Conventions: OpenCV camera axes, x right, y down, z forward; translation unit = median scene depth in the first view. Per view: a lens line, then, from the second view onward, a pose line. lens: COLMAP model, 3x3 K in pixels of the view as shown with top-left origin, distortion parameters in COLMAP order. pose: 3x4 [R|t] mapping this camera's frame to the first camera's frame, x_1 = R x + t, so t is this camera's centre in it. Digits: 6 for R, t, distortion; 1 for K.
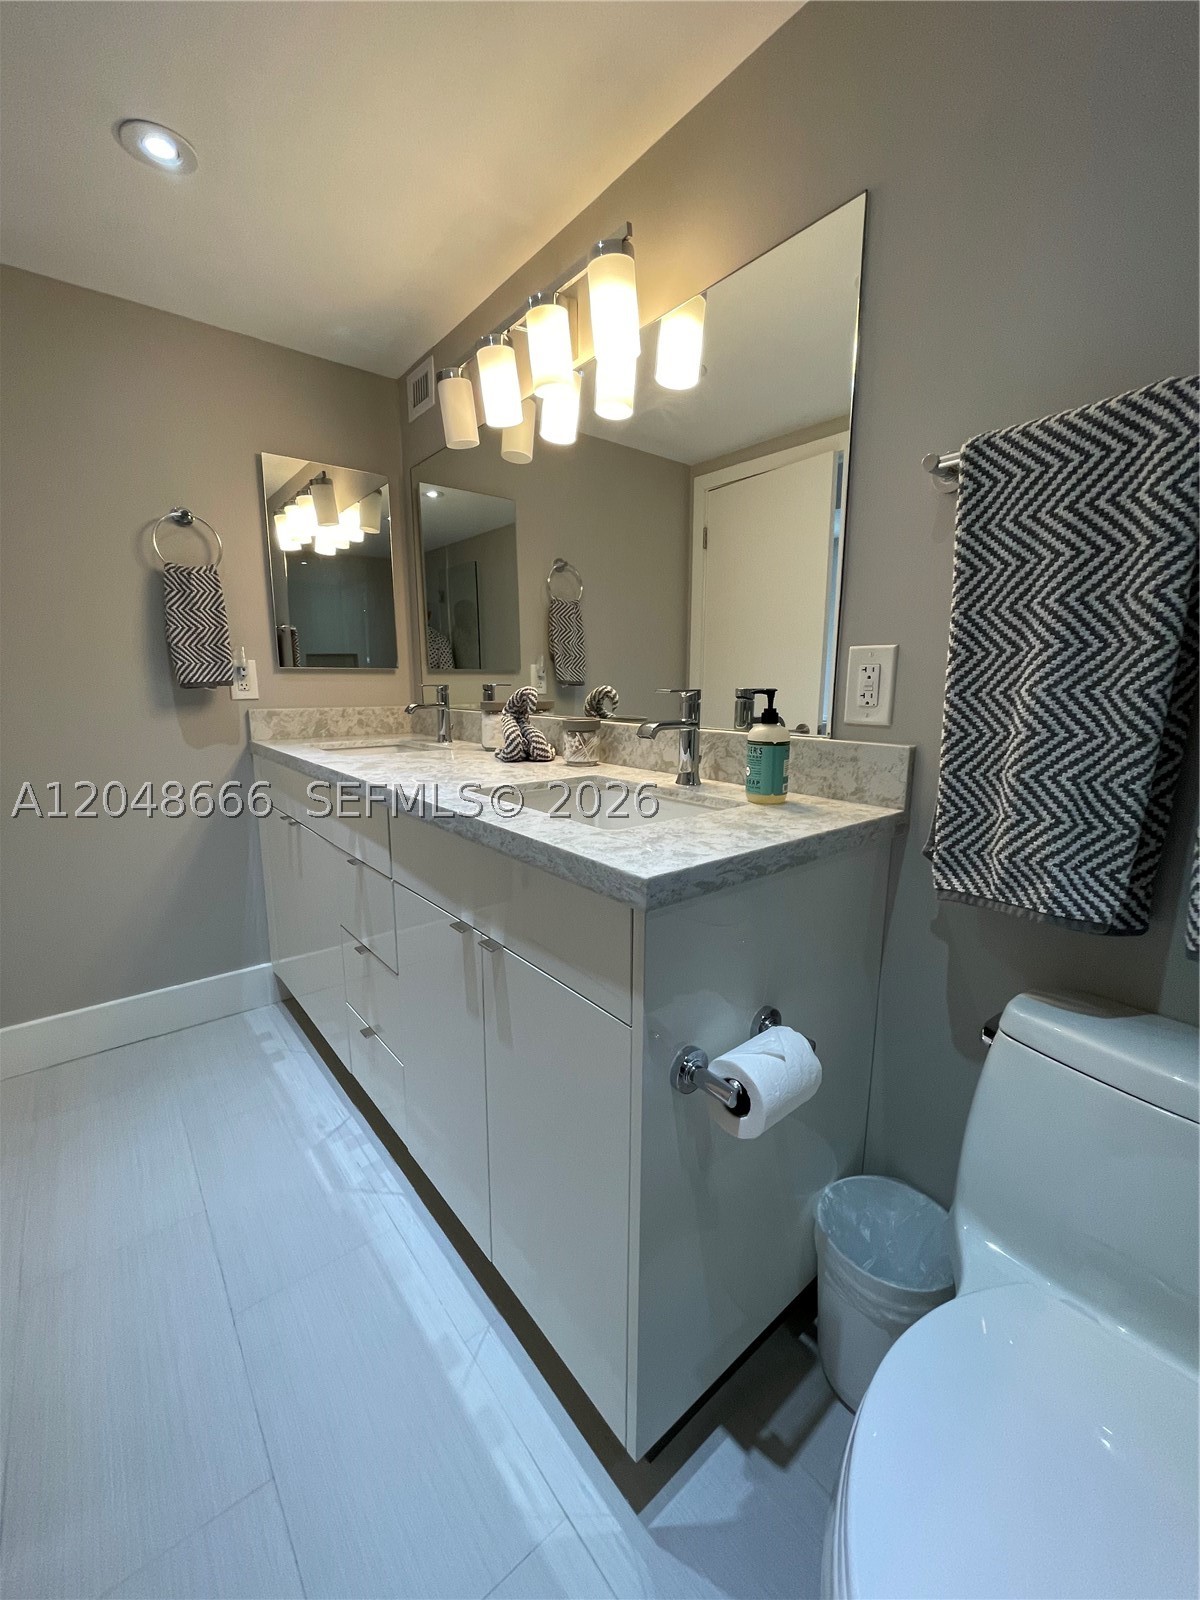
lens RADIAL K [[642.7, 0, 605.9], [0, 642.7, 802.4], [0, 0, 1]] dist [0.001126, 0.000008]
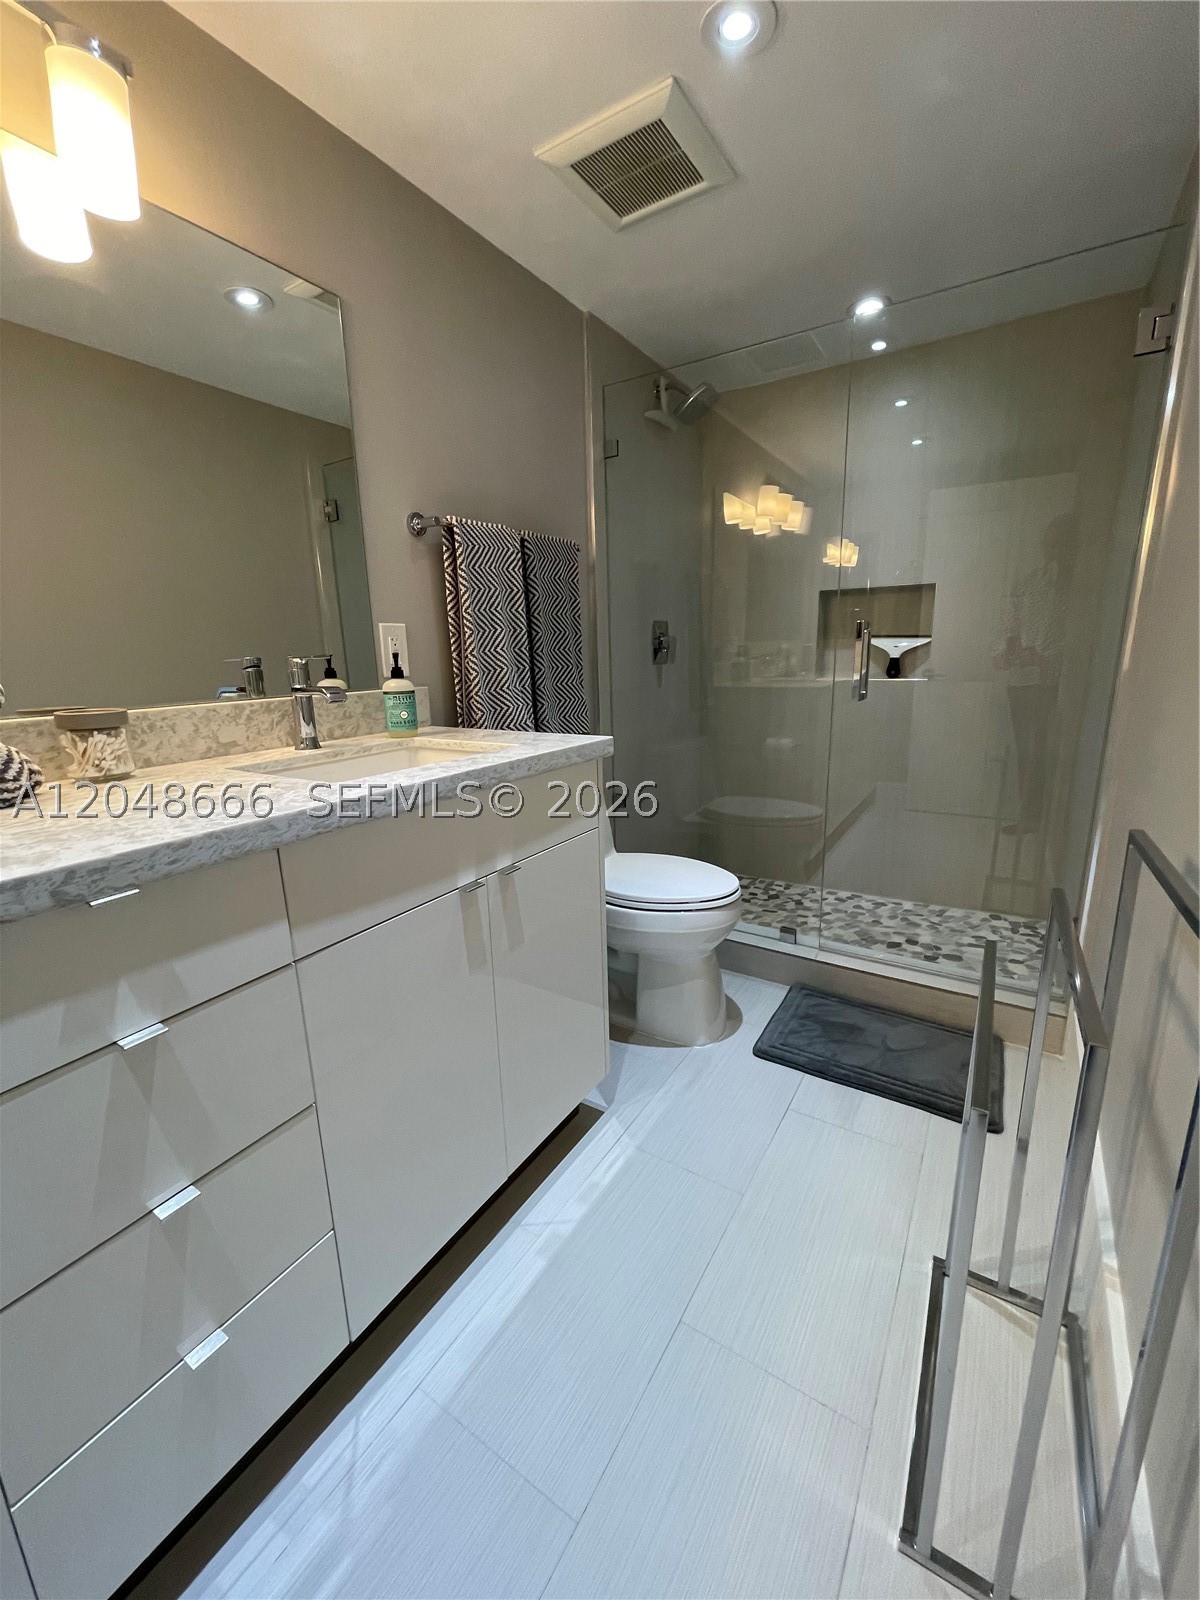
lens RADIAL K [[642.7, 0, 596.6], [0, 642.7, 802.9], [0, 0, 1]] dist [0.001126, 0.000008]
pose [[-0.309514, -0.213963, 0.926510, -1.160136], [0.203169, 0.936976, 0.284251, -0.173260], [-0.928937, 0.276217, -0.246537, 1.001062]]
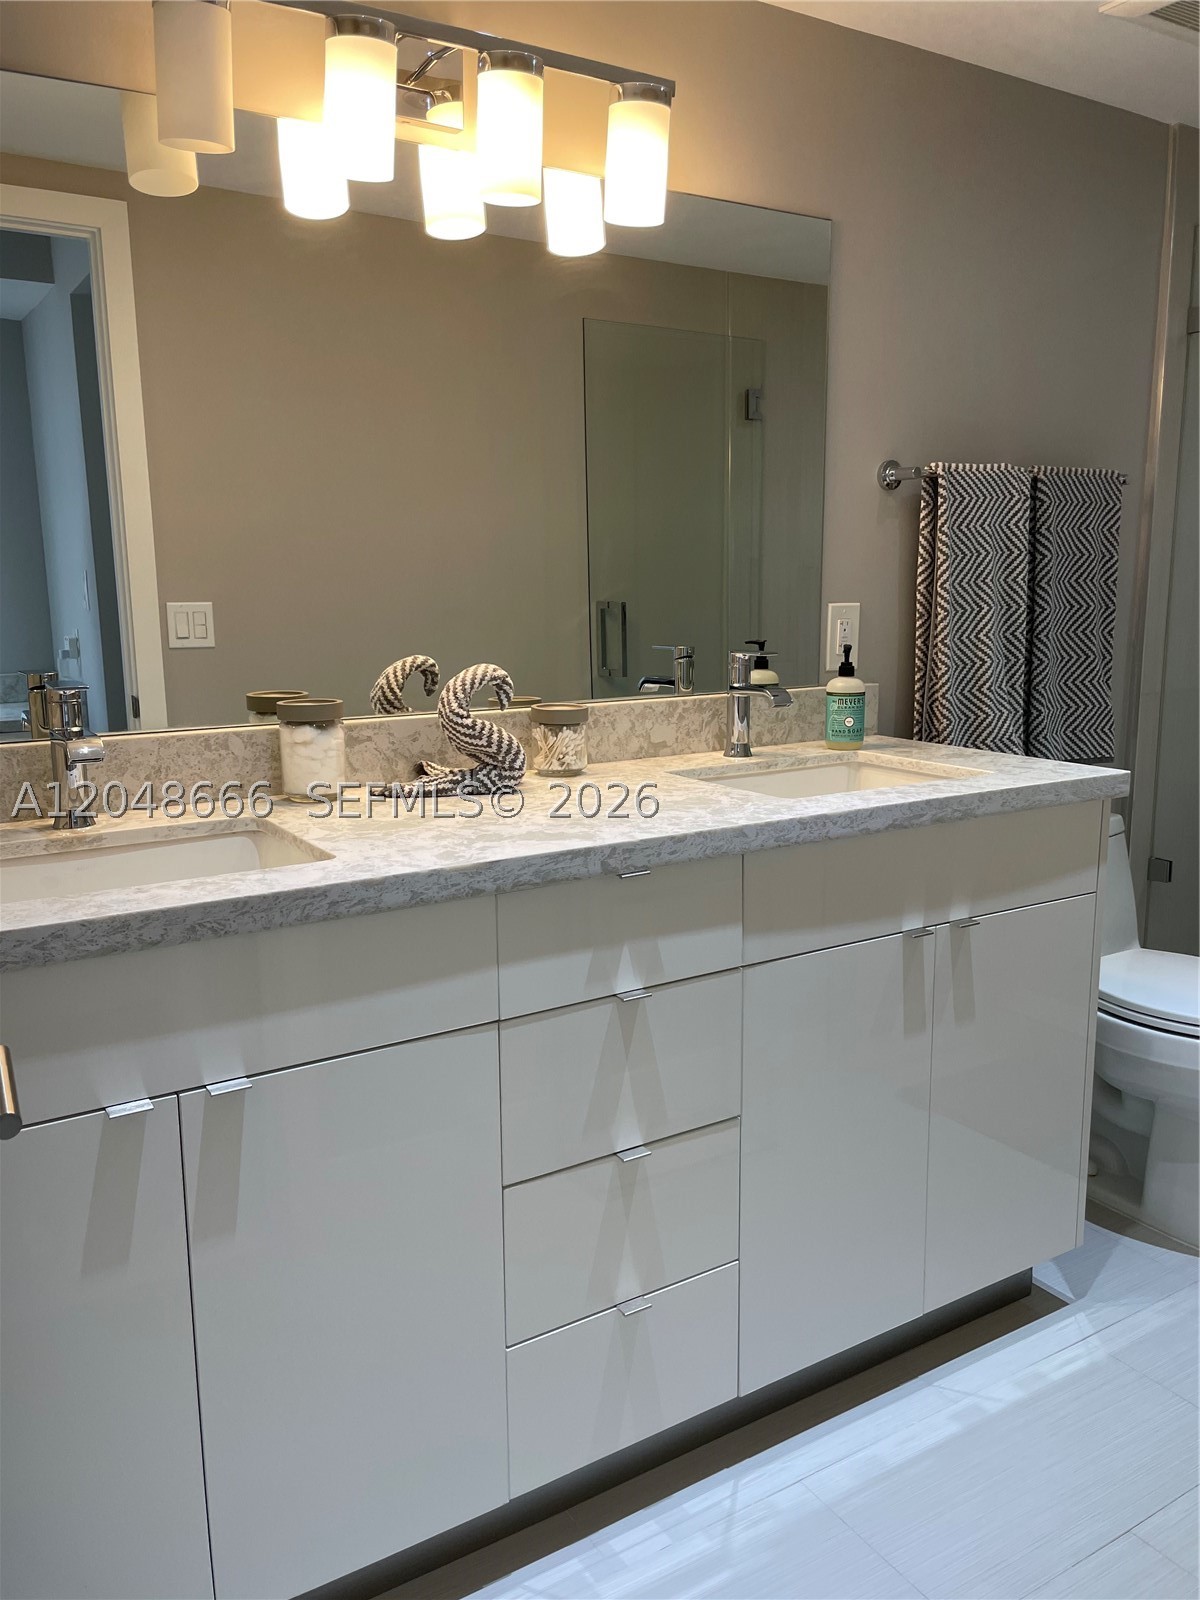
lens RADIAL K [[1213.1, 0, 605.9], [0, 1213.1, 808.4], [0, 0, 1]] dist [0.042111, -0.026307]
pose [[0.127728, -0.185691, 0.974271, -1.799396], [0.194194, 0.967986, 0.159034, -0.305863], [-0.972612, 0.168884, 0.159699, 1.087564]]
